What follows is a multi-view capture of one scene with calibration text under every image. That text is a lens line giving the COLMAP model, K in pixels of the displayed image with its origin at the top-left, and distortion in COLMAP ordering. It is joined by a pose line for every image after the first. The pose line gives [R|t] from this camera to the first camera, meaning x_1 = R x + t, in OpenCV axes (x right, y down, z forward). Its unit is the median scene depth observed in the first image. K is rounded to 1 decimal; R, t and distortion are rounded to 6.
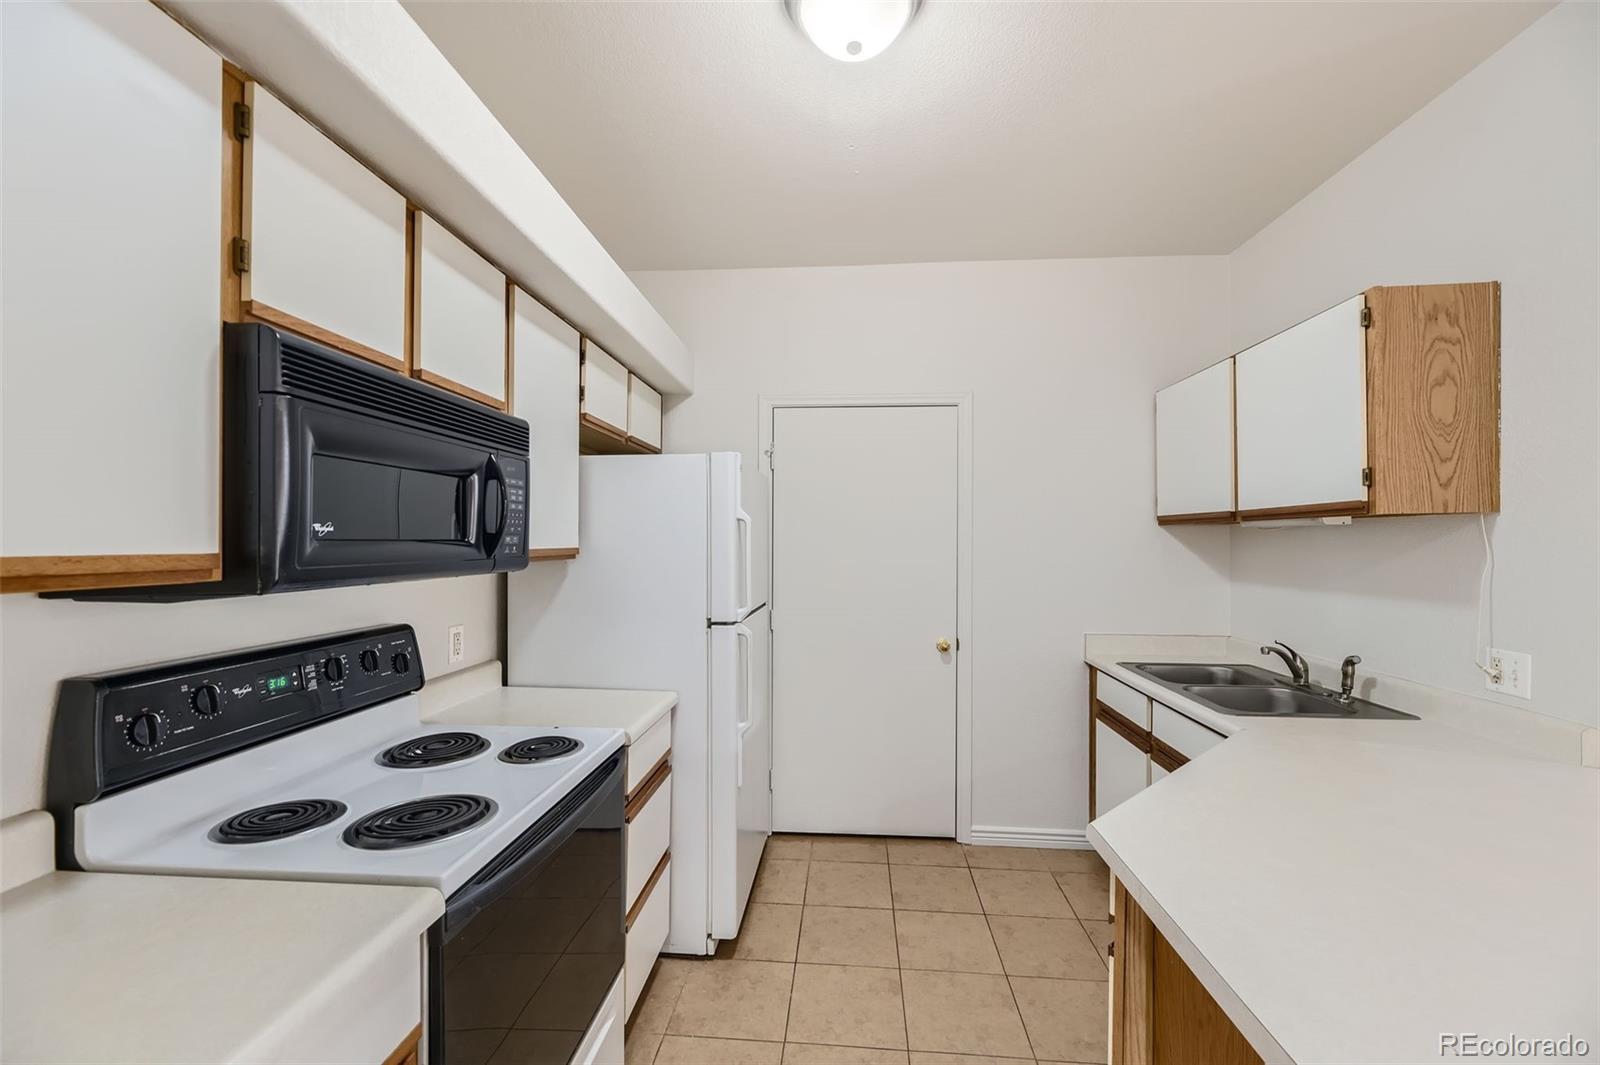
lens RADIAL K [[665.9, 0, 800.3], [0, 665.9, 538.1], [0, 0, 1]] dist [0.000961, 0.000035]
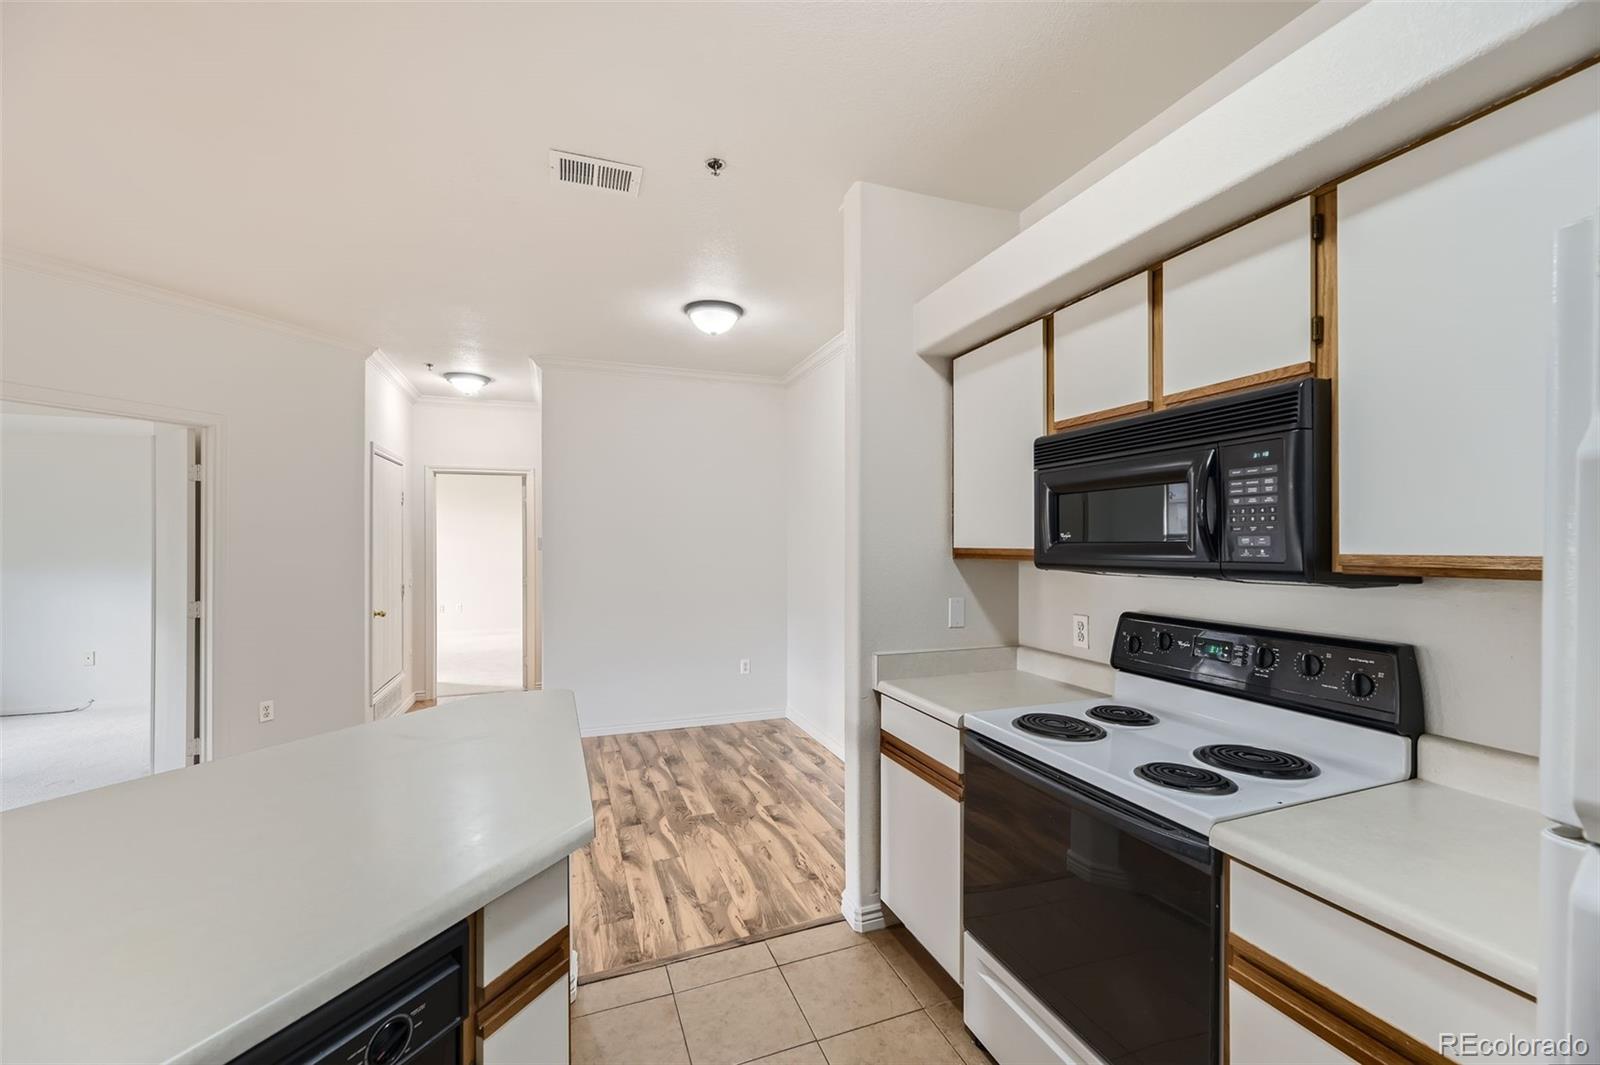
lens RADIAL K [[665.9, 0, 804.0], [0, 665.9, 541.2], [0, 0, 1]] dist [0.000961, 0.000035]
pose [[-0.909310, -0.003587, -0.416105, 0.424216], [0.001831, 0.999919, -0.012621, 0.012413], [0.416116, -0.012238, -0.909229, 1.541284]]
